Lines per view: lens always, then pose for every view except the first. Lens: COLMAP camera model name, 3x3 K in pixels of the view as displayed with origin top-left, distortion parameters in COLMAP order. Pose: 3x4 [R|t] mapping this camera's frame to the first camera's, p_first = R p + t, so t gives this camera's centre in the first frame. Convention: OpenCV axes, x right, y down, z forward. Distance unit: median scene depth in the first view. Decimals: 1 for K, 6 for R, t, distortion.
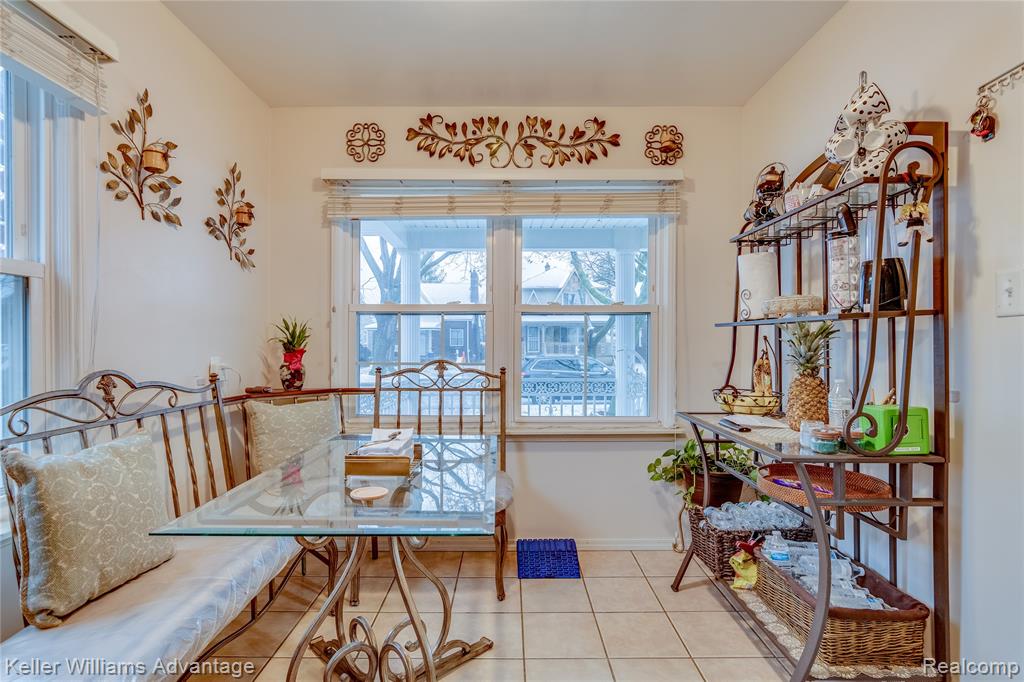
lens RADIAL K [[490.8, 0, 504.5], [0, 490.8, 345.7], [0, 0, 1]] dist [-0.001019, 0.002024]
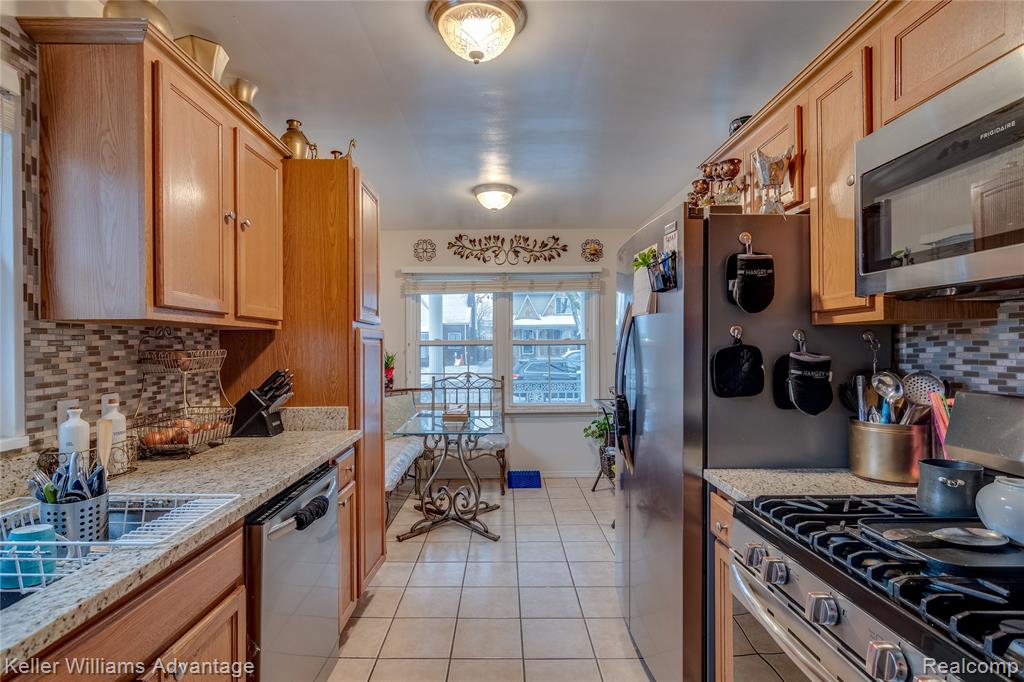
lens RADIAL K [[490.8, 0, 488.5], [0, 490.8, 348.6], [0, 0, 1]] dist [-0.001019, 0.002024]
pose [[0.999644, -0.008579, -0.025256, -0.009267], [0.008746, 0.999941, 0.006491, -0.067353], [0.025198, -0.006710, 0.999660, -0.794755]]
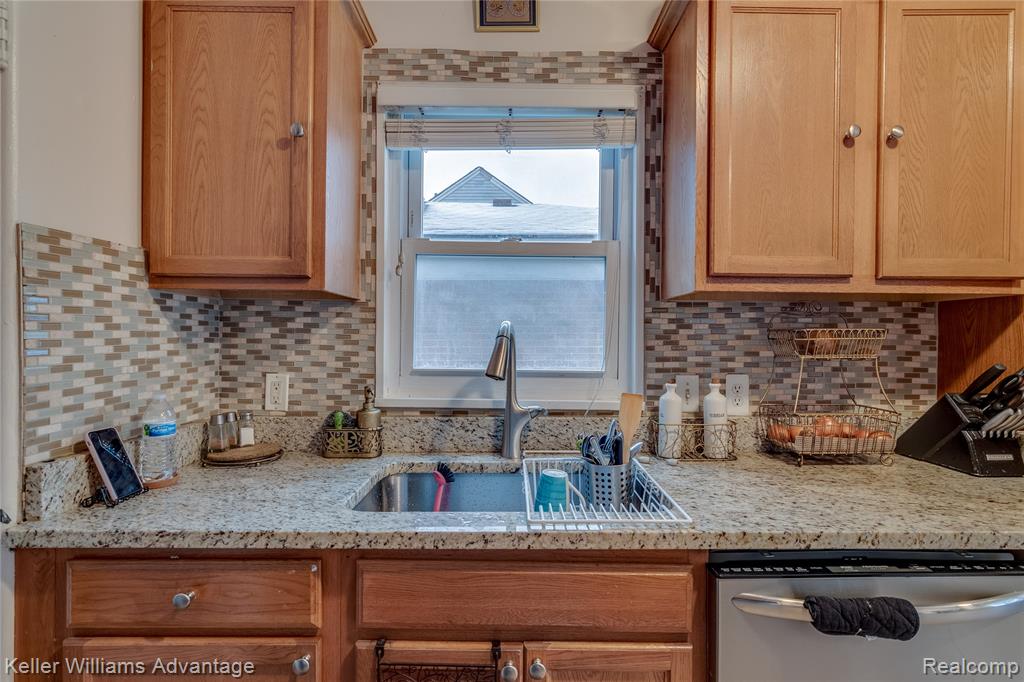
lens RADIAL K [[490.8, 0, 522.9], [0, 490.8, 340.3], [0, 0, 1]] dist [-0.001019, 0.002024]
pose [[0.009646, 0.006047, -0.999935, 0.082555], [-0.005036, 0.999969, 0.005998, -0.053764], [0.999941, 0.004978, 0.009677, -0.451383]]
